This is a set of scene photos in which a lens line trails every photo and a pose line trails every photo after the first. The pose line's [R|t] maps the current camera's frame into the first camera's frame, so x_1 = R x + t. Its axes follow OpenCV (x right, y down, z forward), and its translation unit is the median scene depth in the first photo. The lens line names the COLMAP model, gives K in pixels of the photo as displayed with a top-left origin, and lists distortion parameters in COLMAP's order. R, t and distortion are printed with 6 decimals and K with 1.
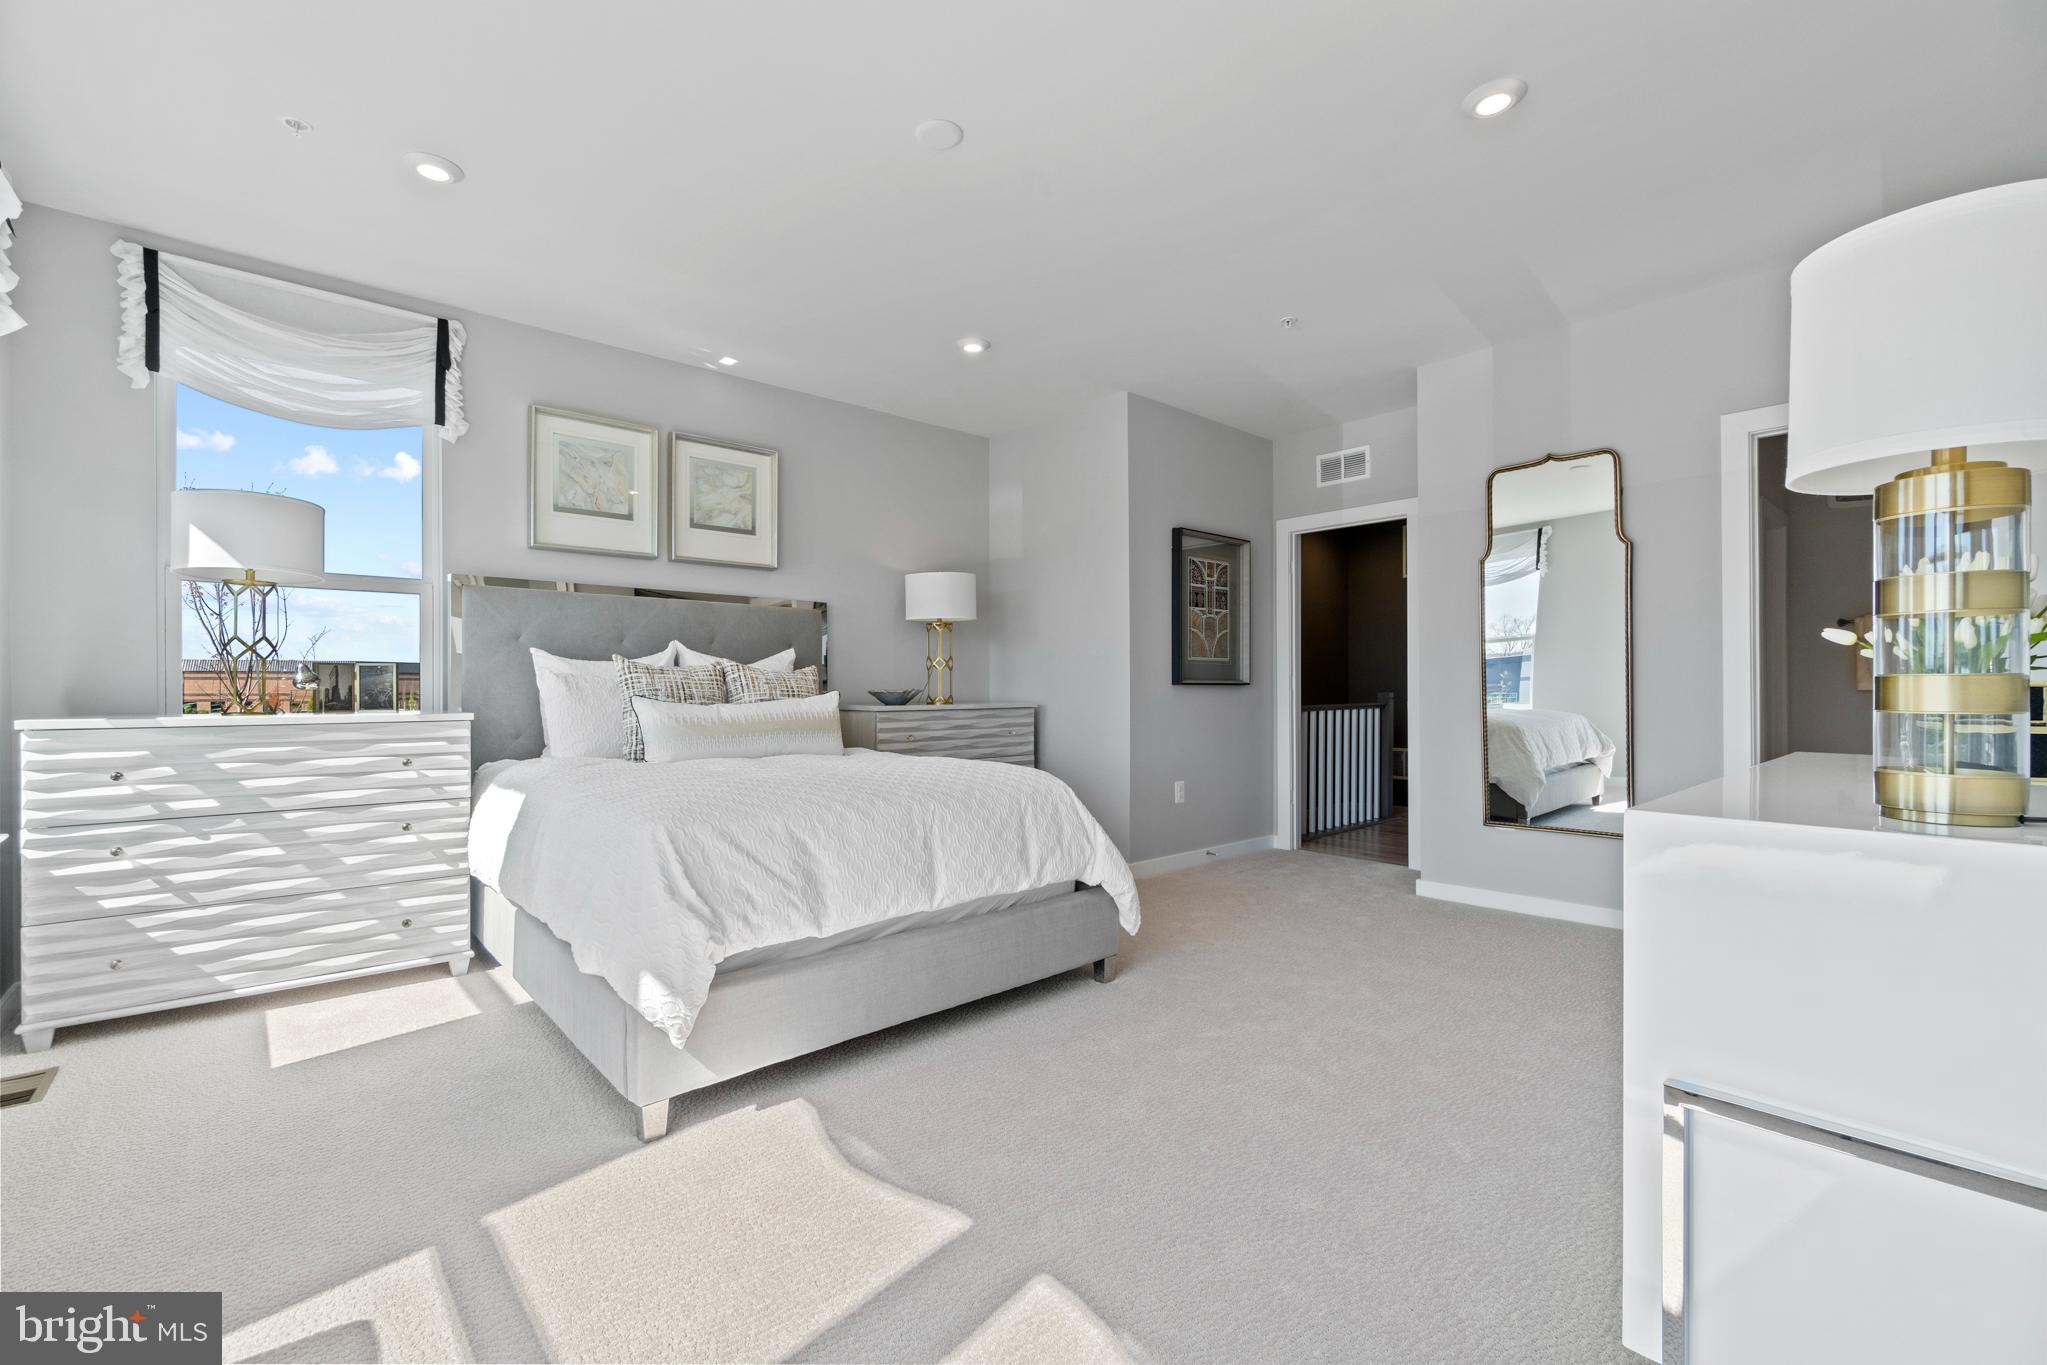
lens RADIAL K [[886.5, 0, 1011.0], [0, 886.5, 691.6], [0, 0, 1]] dist [-0.011839, 0.004373]
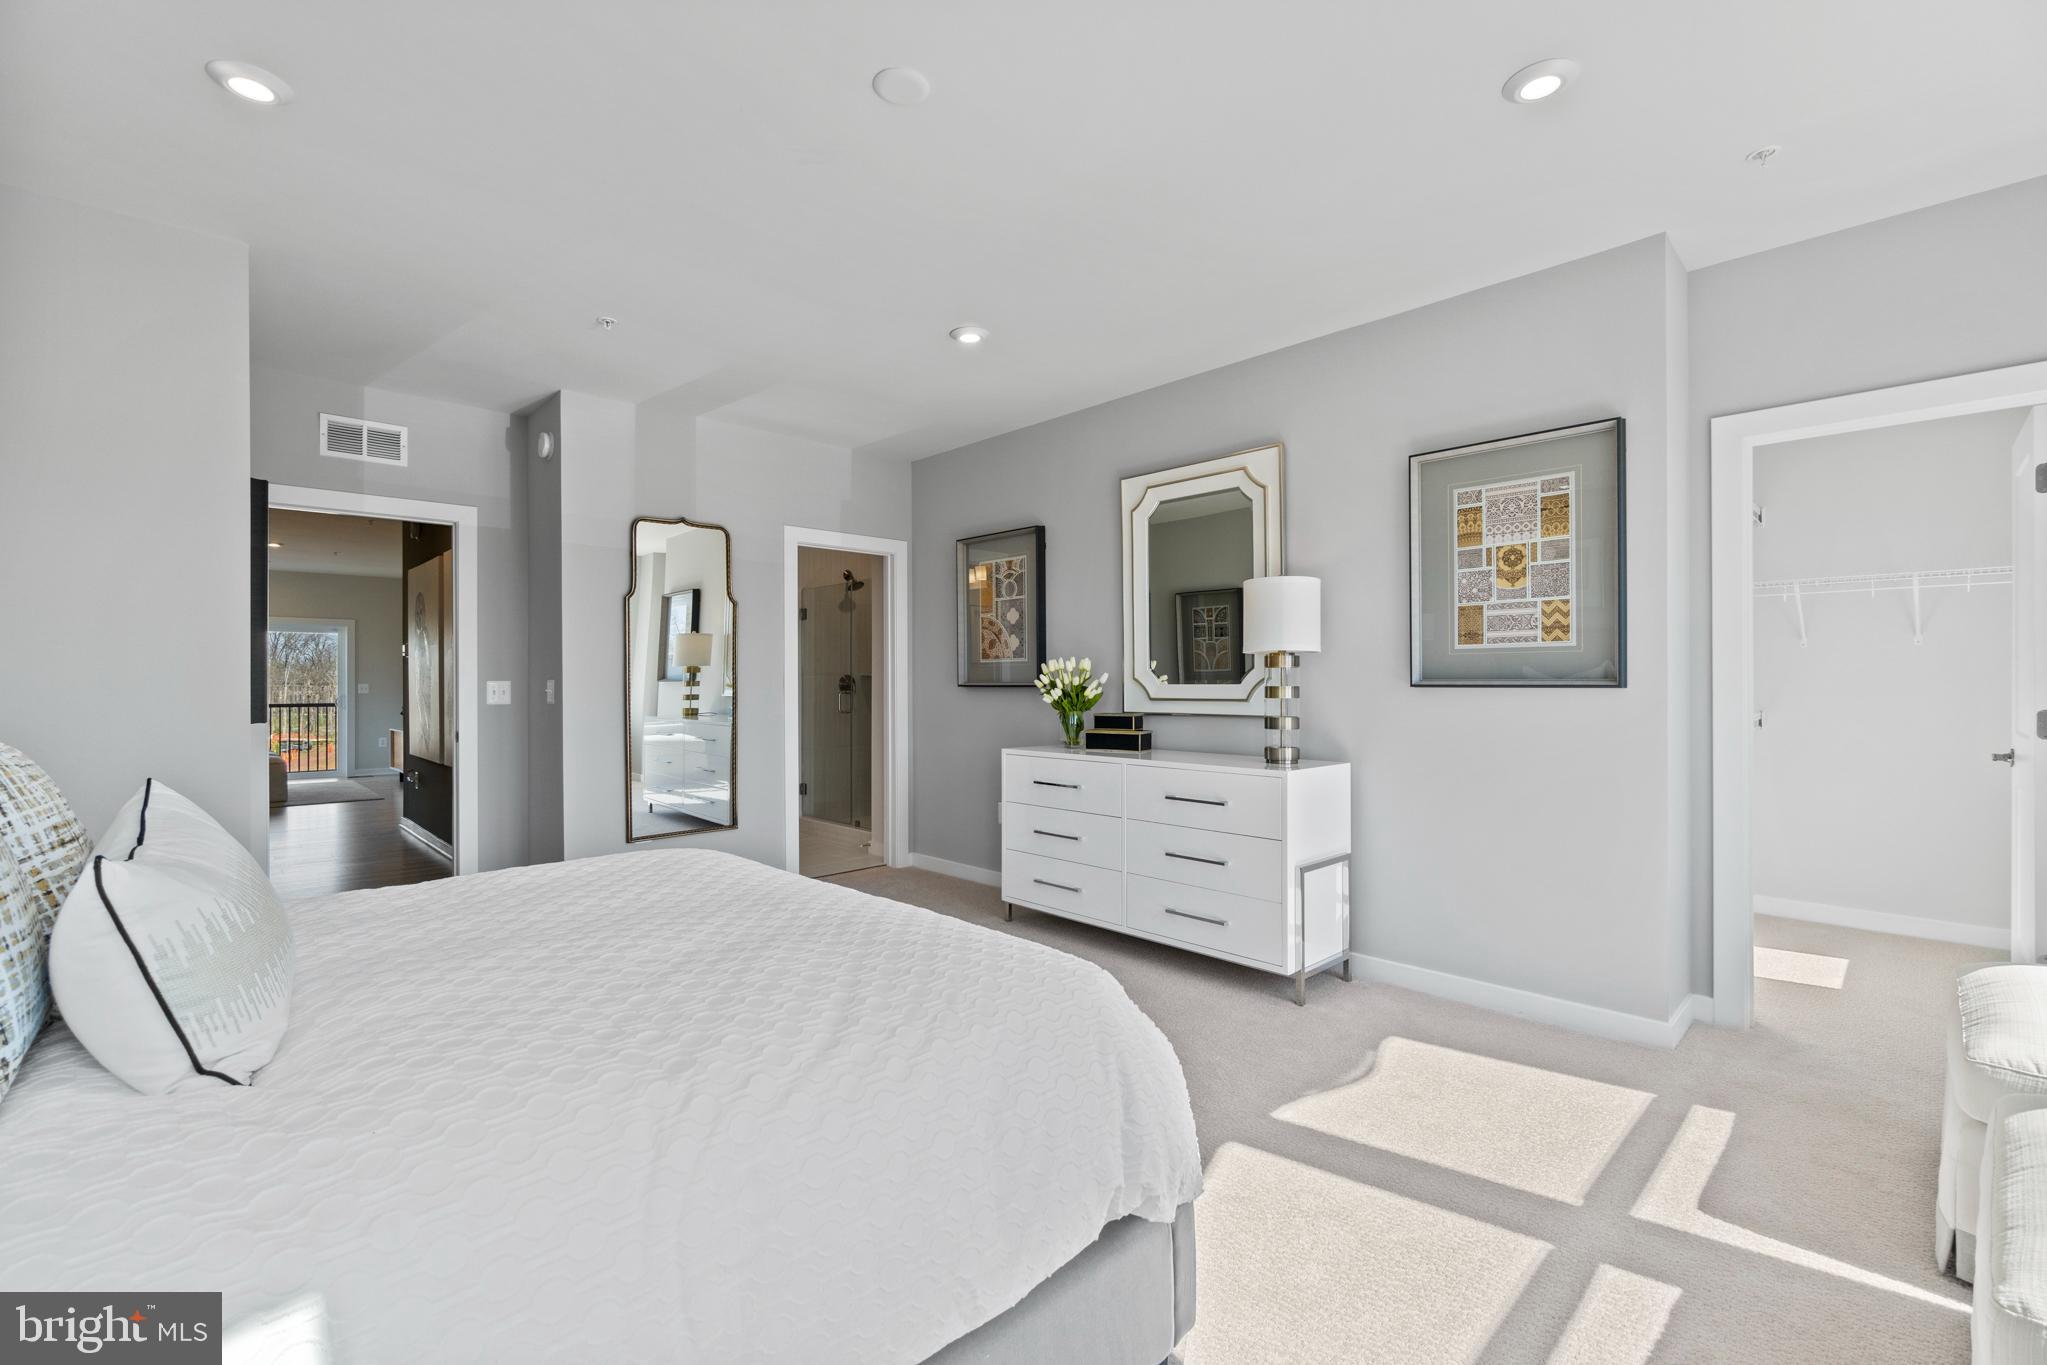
lens RADIAL K [[886.5, 0, 1009.0], [0, 886.5, 679.6], [0, 0, 1]] dist [-0.011839, 0.004373]
pose [[-0.039089, 0.011187, 0.999173, -0.494500], [0.009592, 0.999895, -0.010820, -0.027786], [-0.999190, 0.009161, -0.039192, 0.507679]]
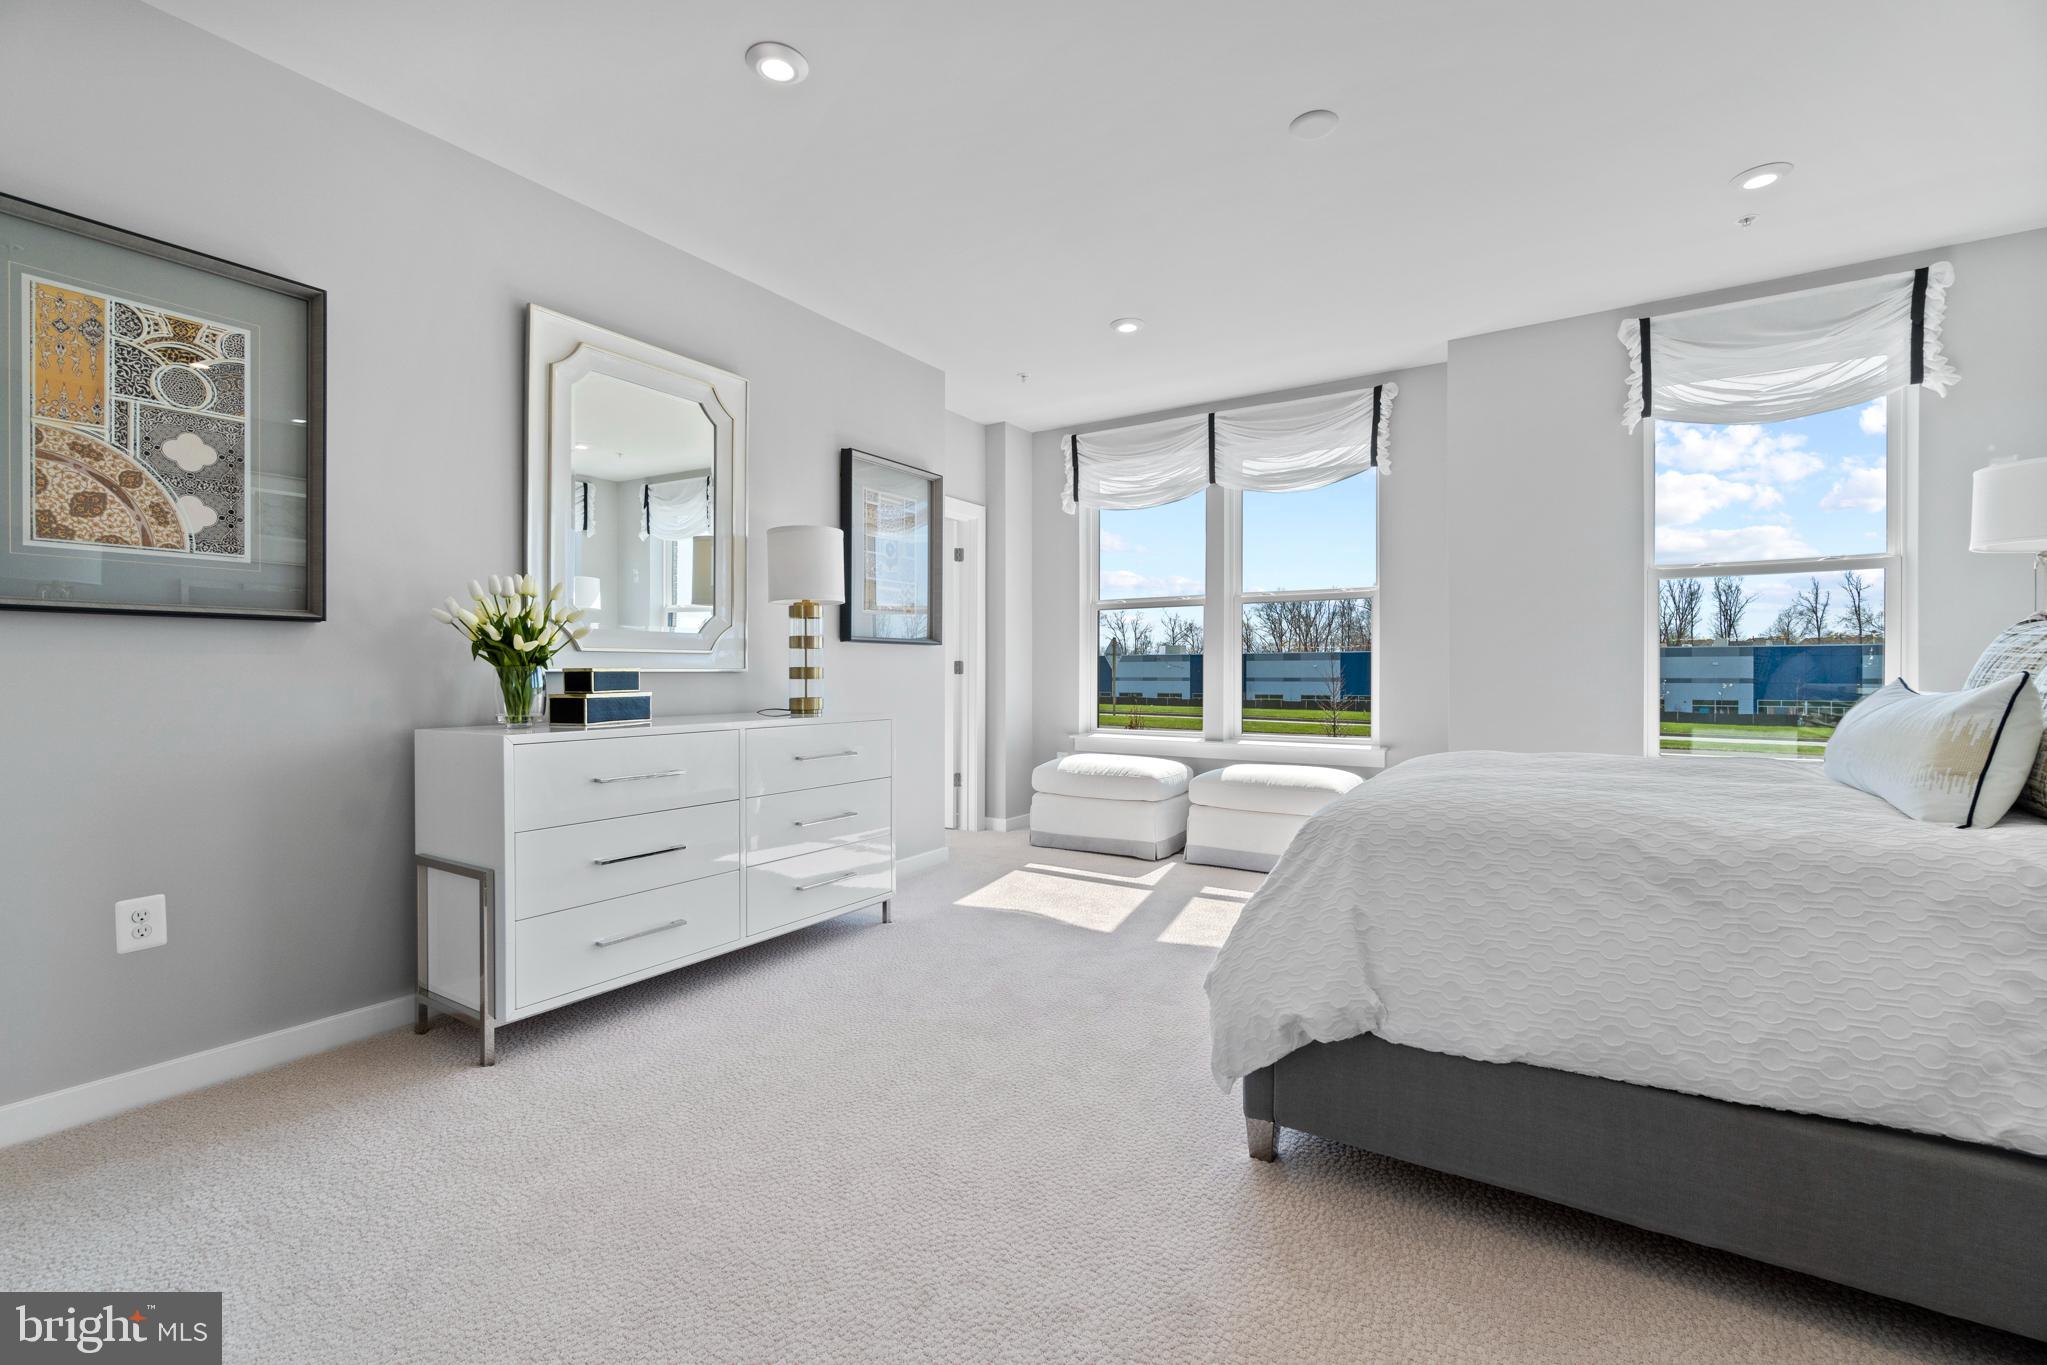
lens RADIAL K [[886.5, 0, 1004.3], [0, 886.5, 674.3], [0, 0, 1]] dist [-0.011839, 0.004373]
pose [[-0.968360, 0.003994, -0.249526, 0.304404], [0.001311, 0.999940, 0.010918, -0.004181], [0.249555, 0.010245, -0.968307, 1.028338]]
